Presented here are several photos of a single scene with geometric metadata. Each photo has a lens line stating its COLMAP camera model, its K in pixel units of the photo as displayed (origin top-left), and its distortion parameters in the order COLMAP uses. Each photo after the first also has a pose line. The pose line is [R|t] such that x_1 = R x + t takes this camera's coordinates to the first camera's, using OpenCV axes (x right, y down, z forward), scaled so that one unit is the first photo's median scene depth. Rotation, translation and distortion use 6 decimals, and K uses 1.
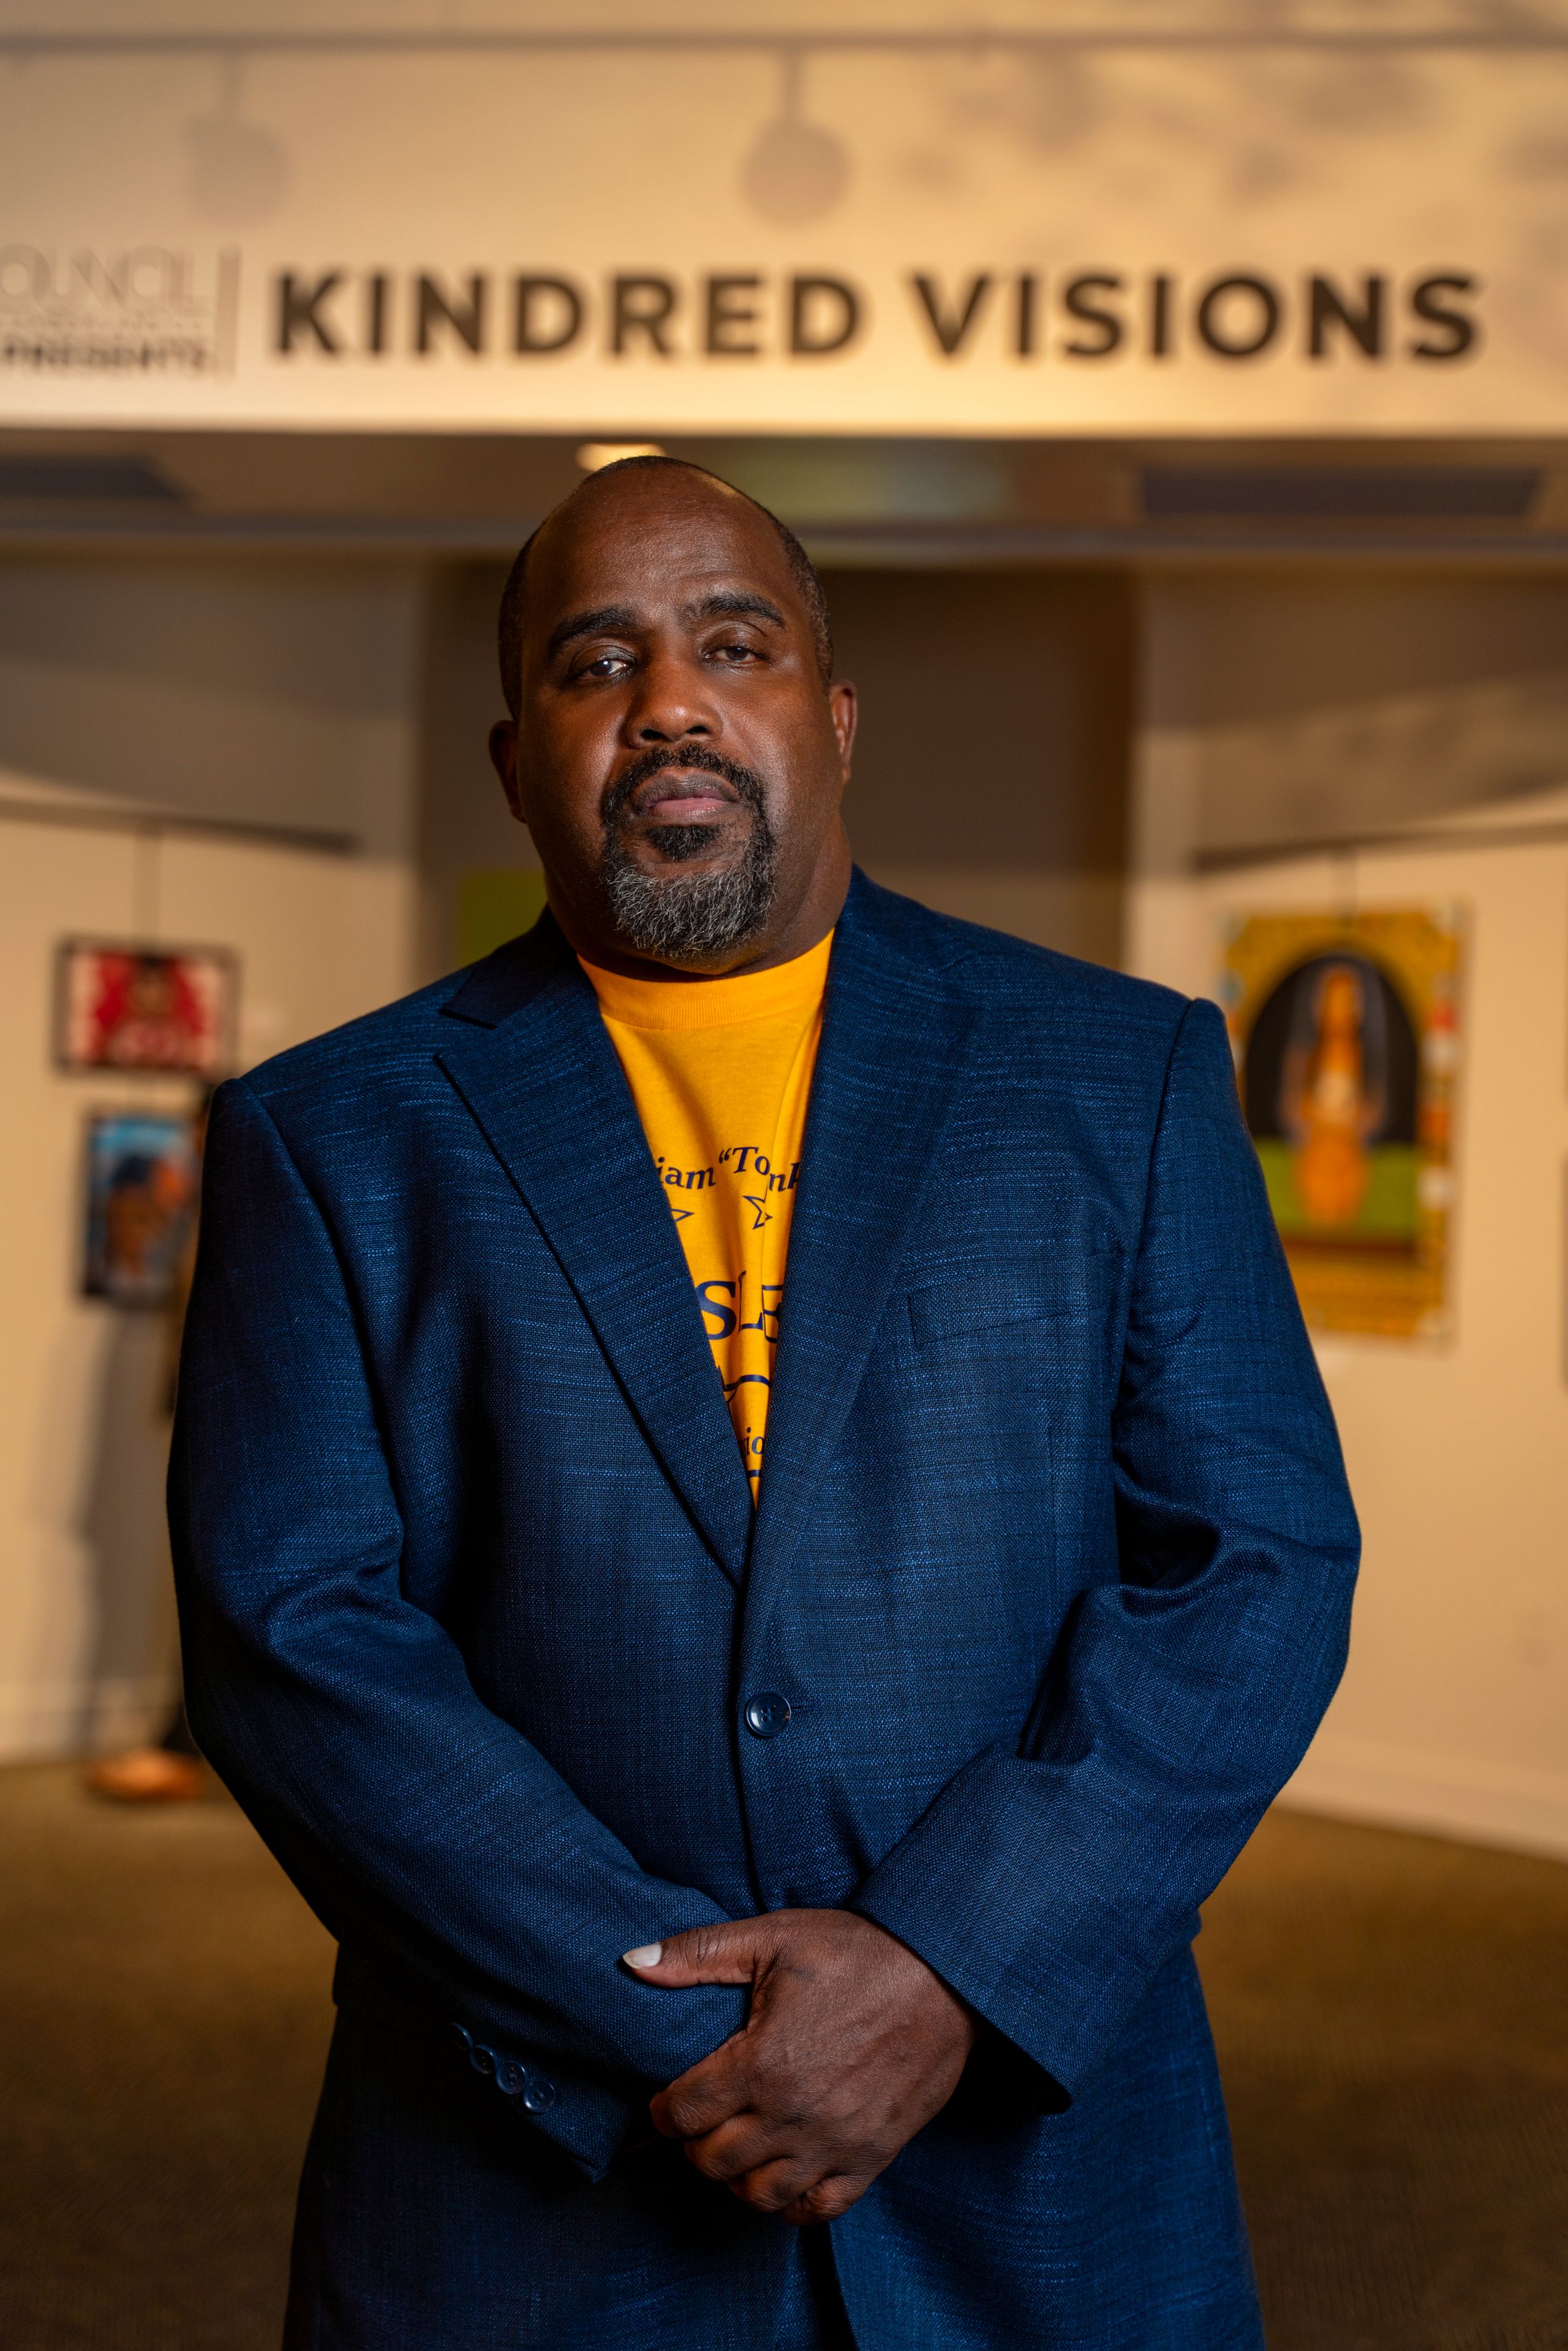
lens RADIAL K [[3647.4, 0, 752.6], [0, 3647.4, 1168.6], [0, 0, 1]] dist [0.004829, -0.015780]
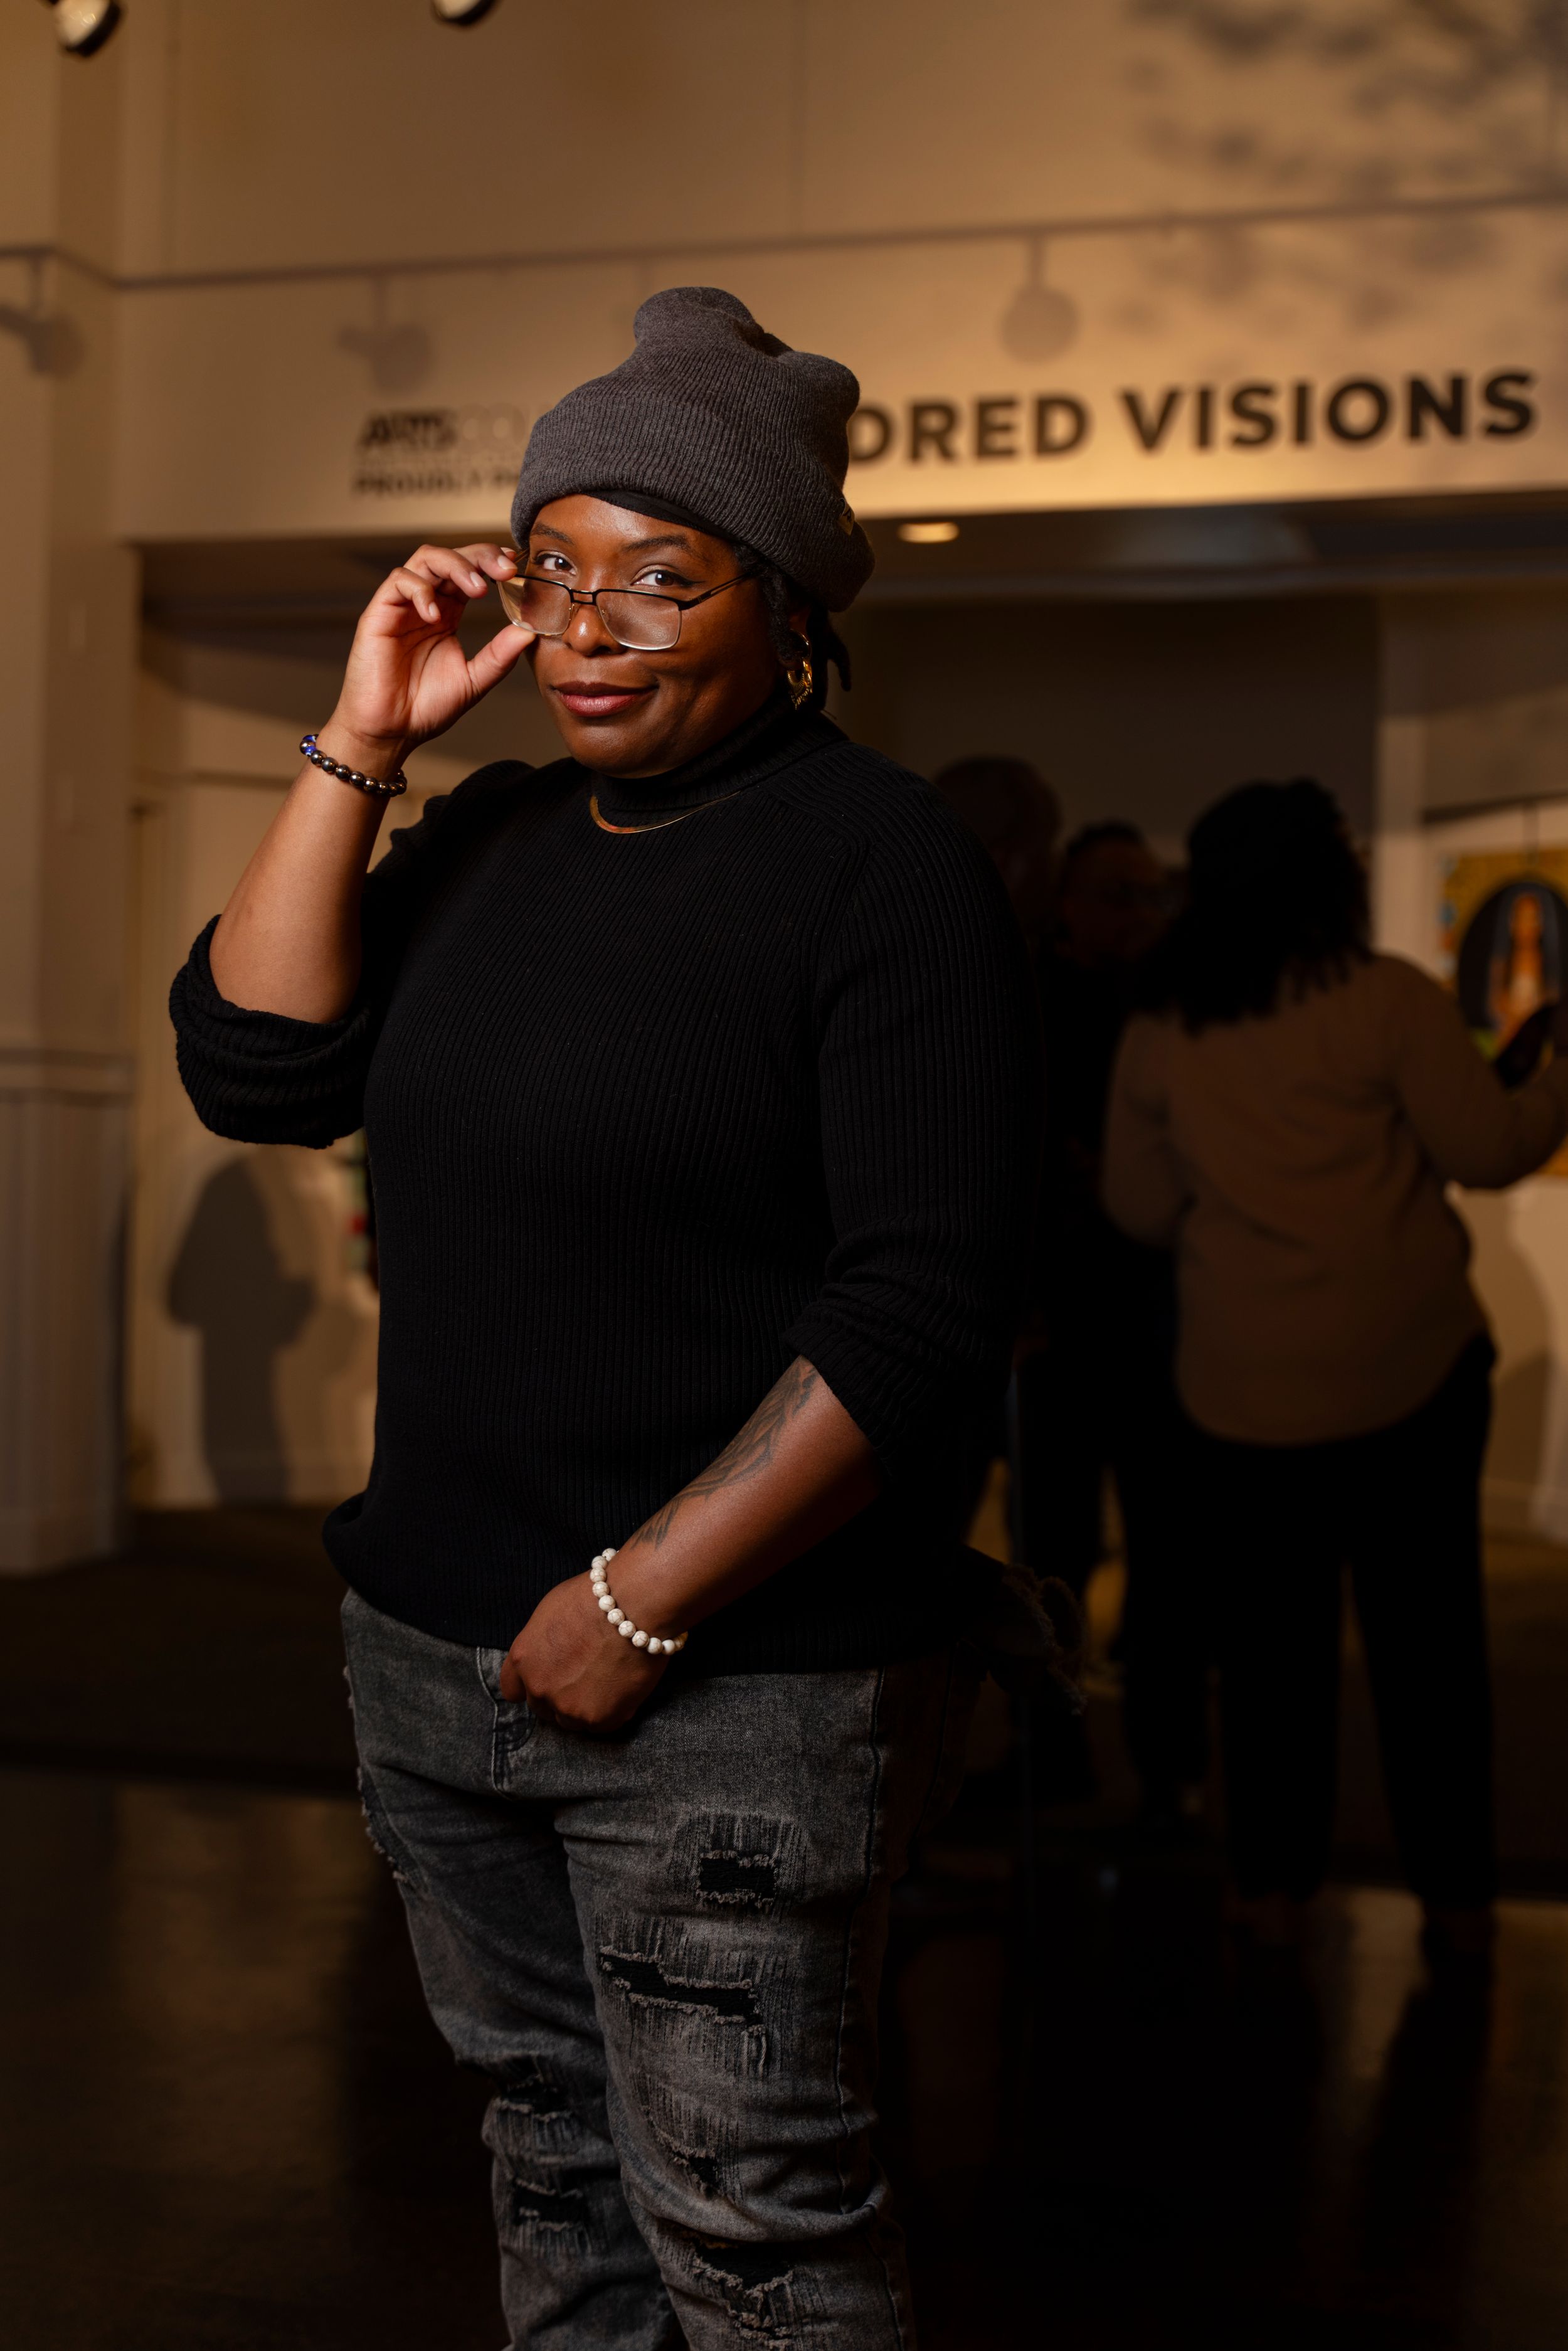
lens RADIAL K [[3180.1, 0, 784.0], [0, 3180.1, 1175.5], [0, 0, 1]] dist [-0.008001, -0.014302]
pose [[0.986885, -0.013621, -0.160847, 0.107333], [0.015668, 0.999811, 0.011466, 0.038486], [0.160661, -0.013836, 0.986913, -0.225000]]
